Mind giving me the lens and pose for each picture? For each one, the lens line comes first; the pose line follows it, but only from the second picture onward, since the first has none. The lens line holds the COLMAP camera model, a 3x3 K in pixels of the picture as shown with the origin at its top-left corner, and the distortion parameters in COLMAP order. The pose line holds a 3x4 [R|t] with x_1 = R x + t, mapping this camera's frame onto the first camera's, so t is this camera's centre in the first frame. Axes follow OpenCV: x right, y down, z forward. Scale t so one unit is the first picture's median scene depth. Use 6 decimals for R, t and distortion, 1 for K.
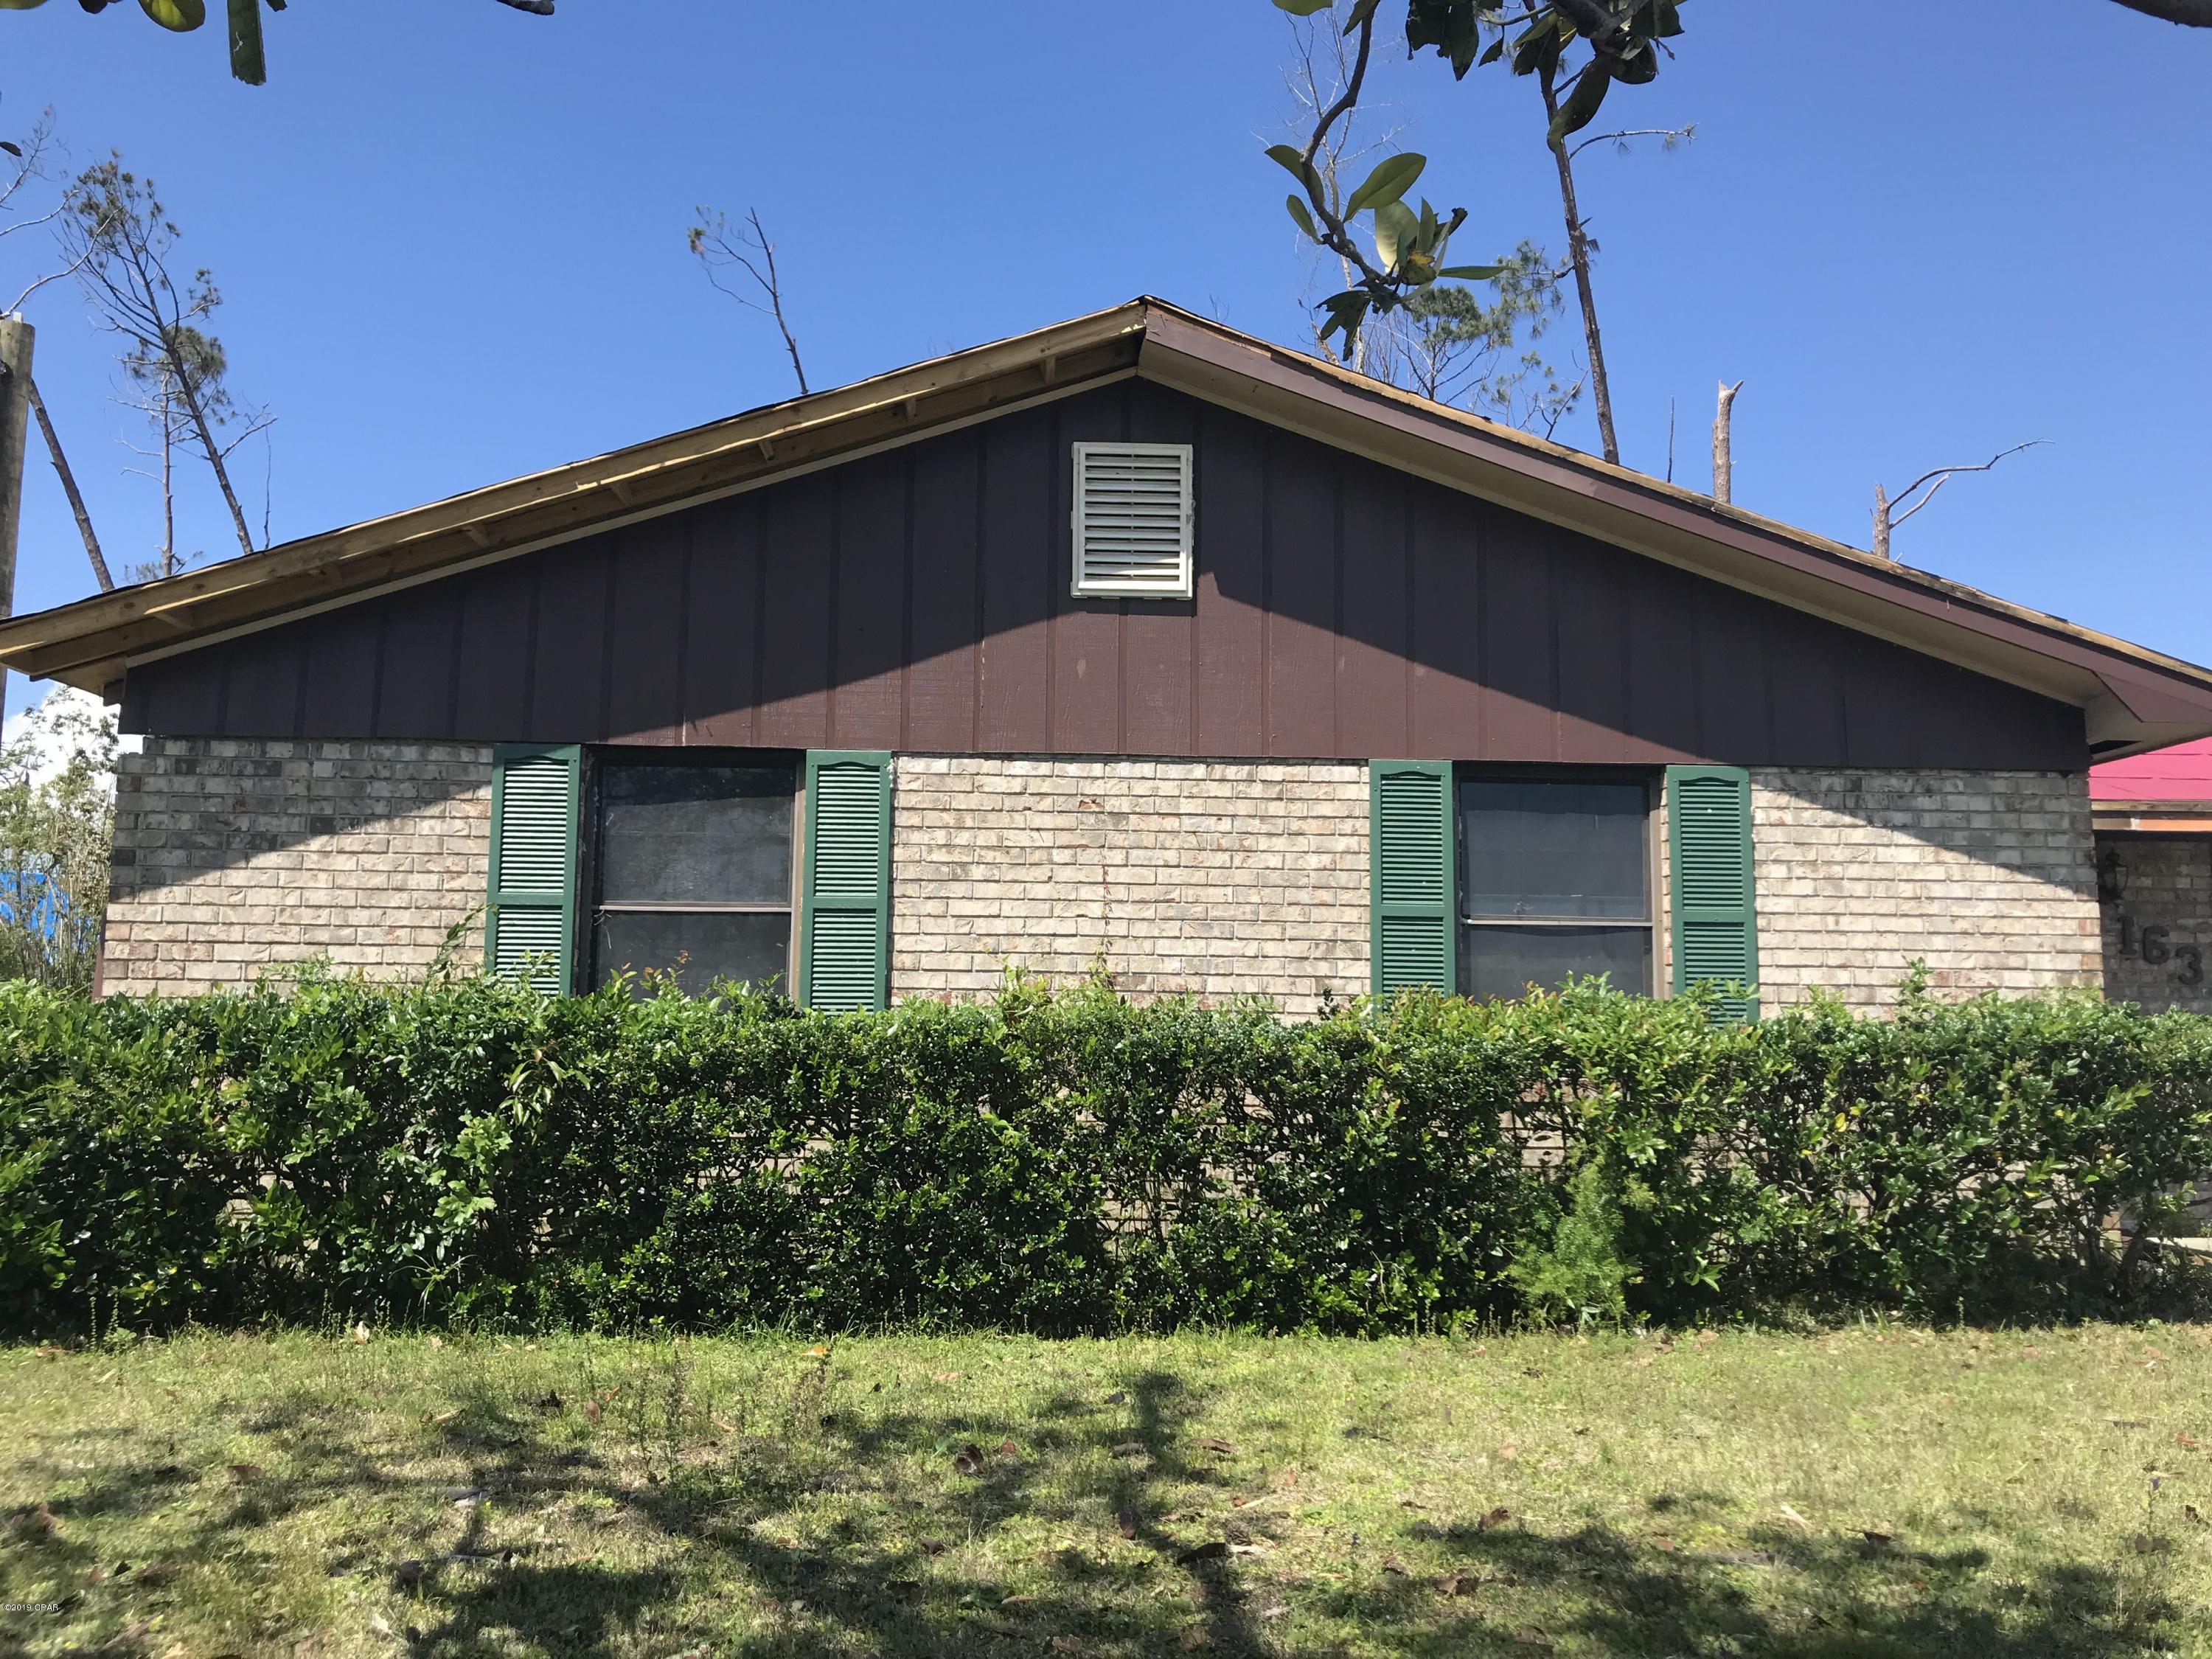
lens RADIAL K [[1837.8, 0, 1106.5], [0, 1837.8, 834.2], [0, 0, 1]] dist [0.040061, -0.053804]
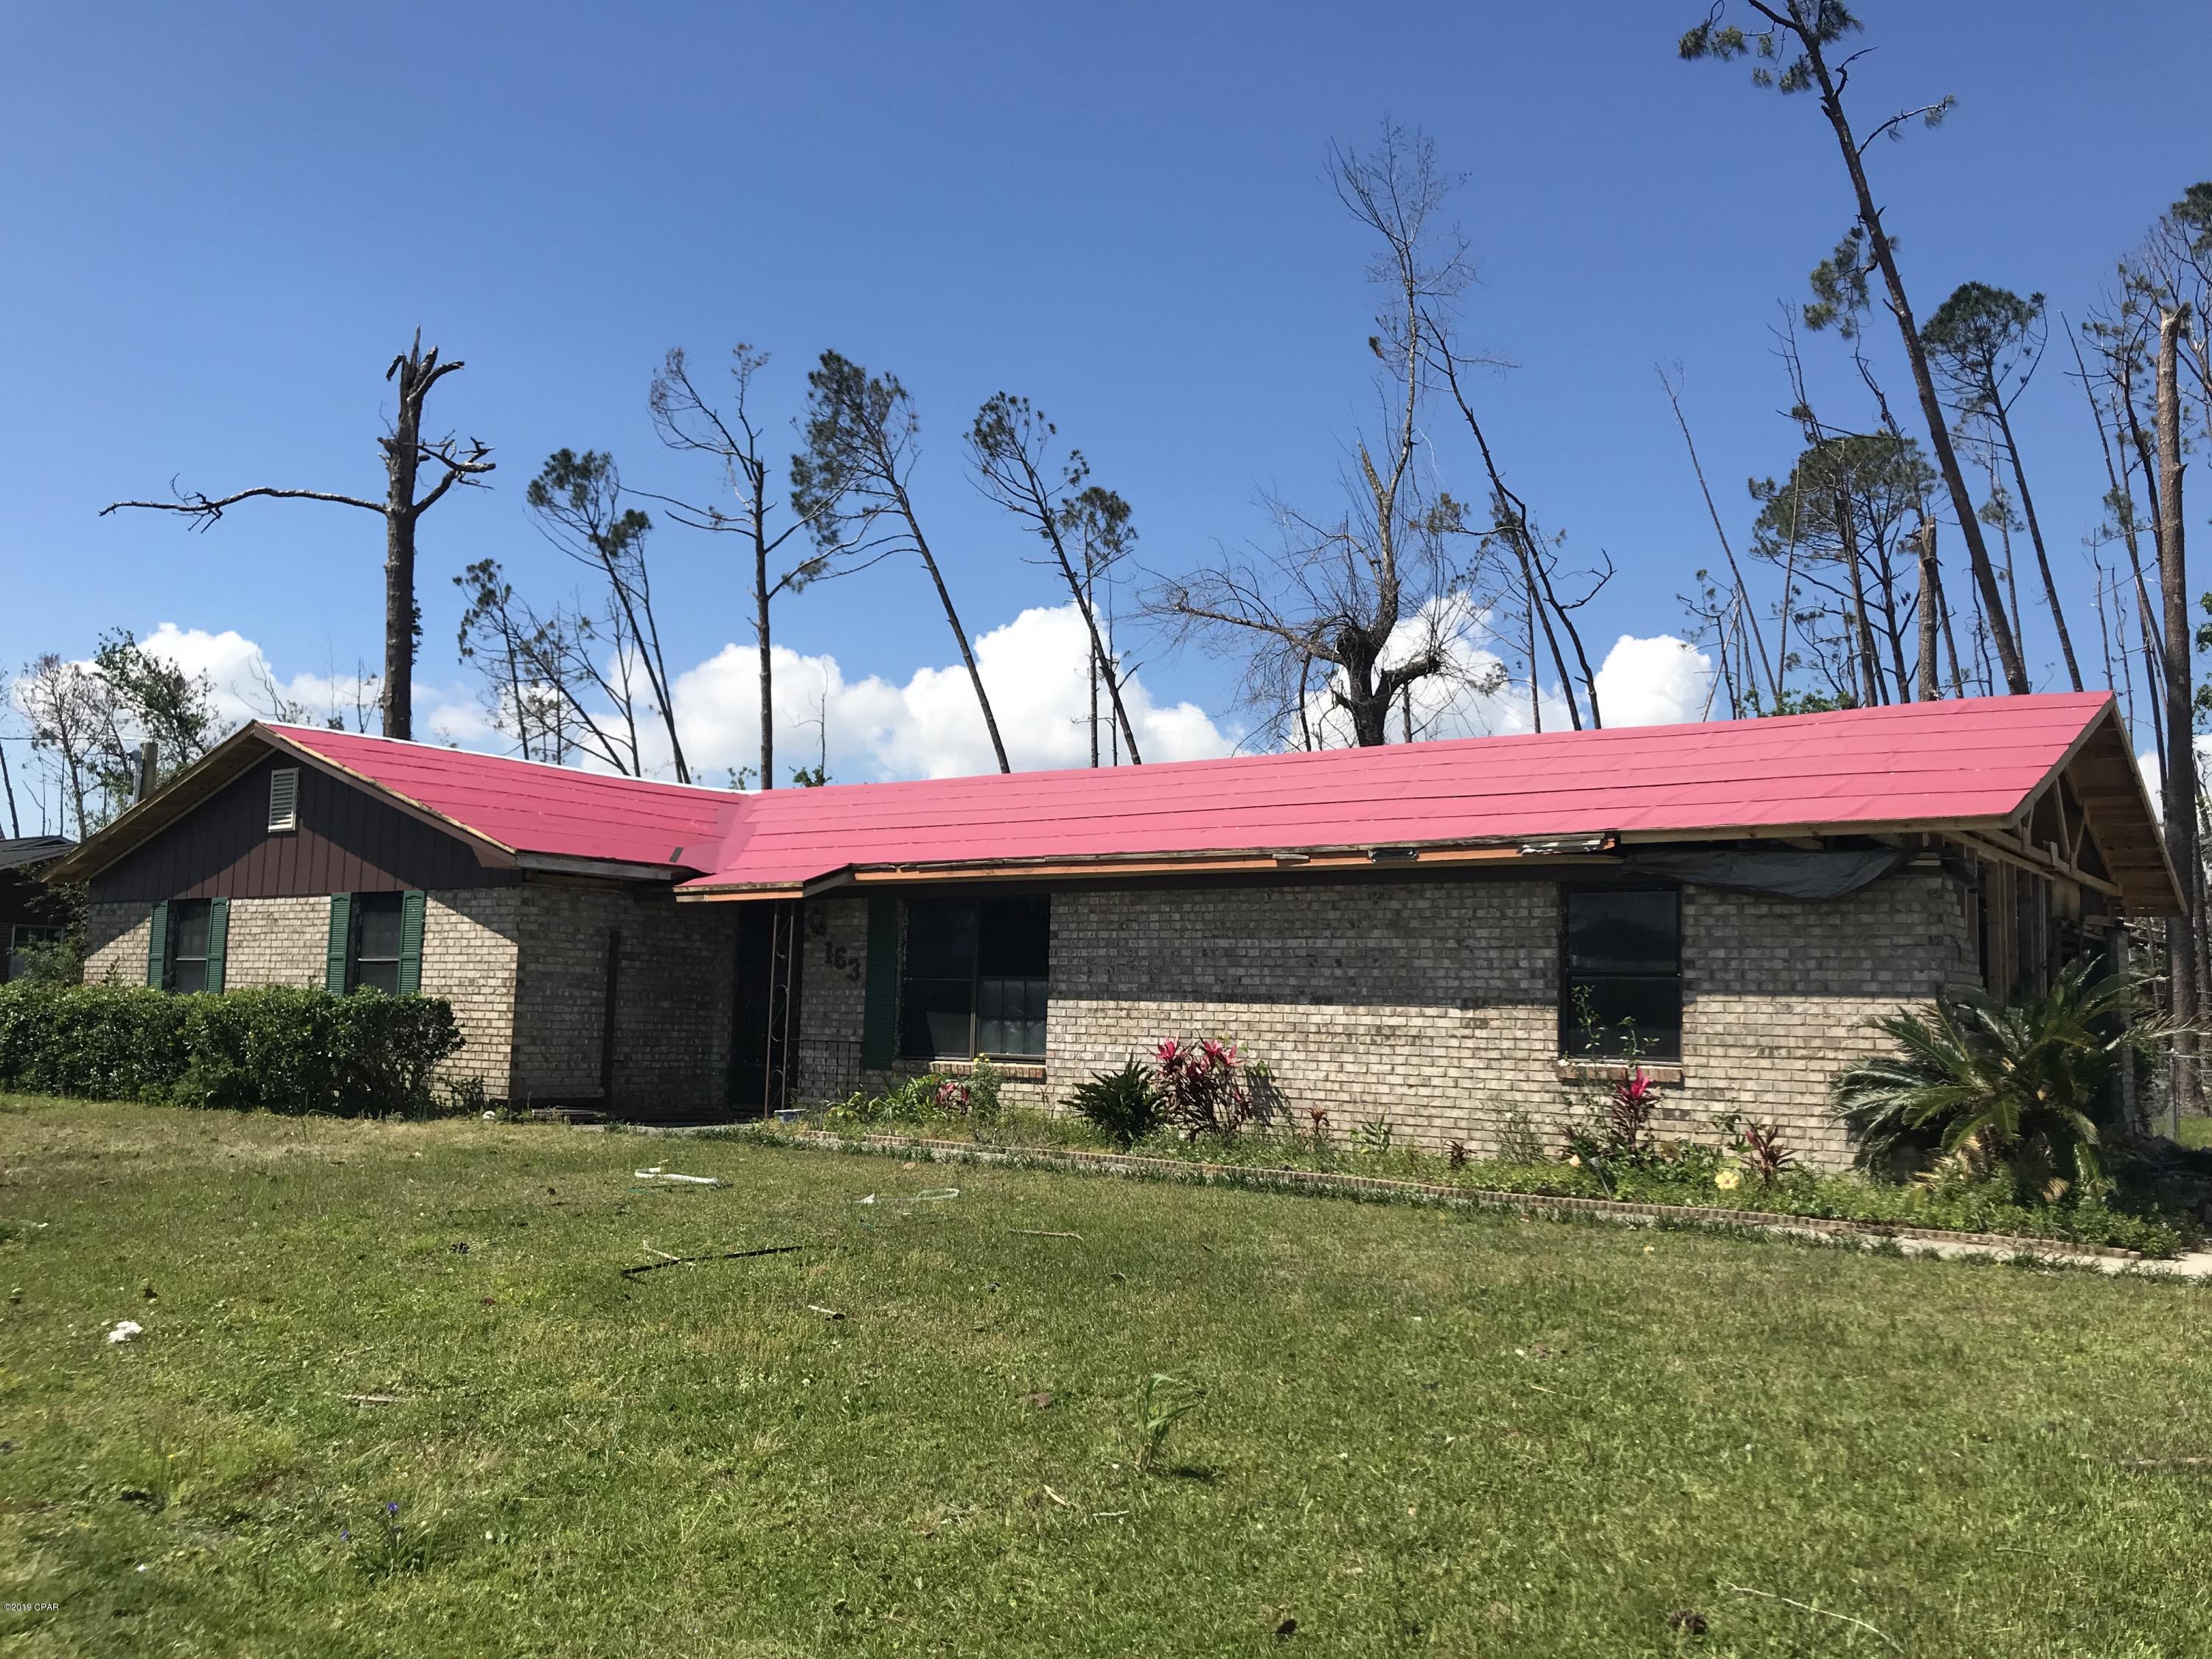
lens RADIAL K [[1837.8, 0, 1109.4], [0, 1837.8, 828.2], [0, 0, 1]] dist [0.040061, -0.053804]
pose [[0.767824, -0.057679, -0.638059, 2.458118], [0.061247, 0.997986, -0.016513, -0.023134], [0.637727, -0.026400, 0.769810, -0.213278]]
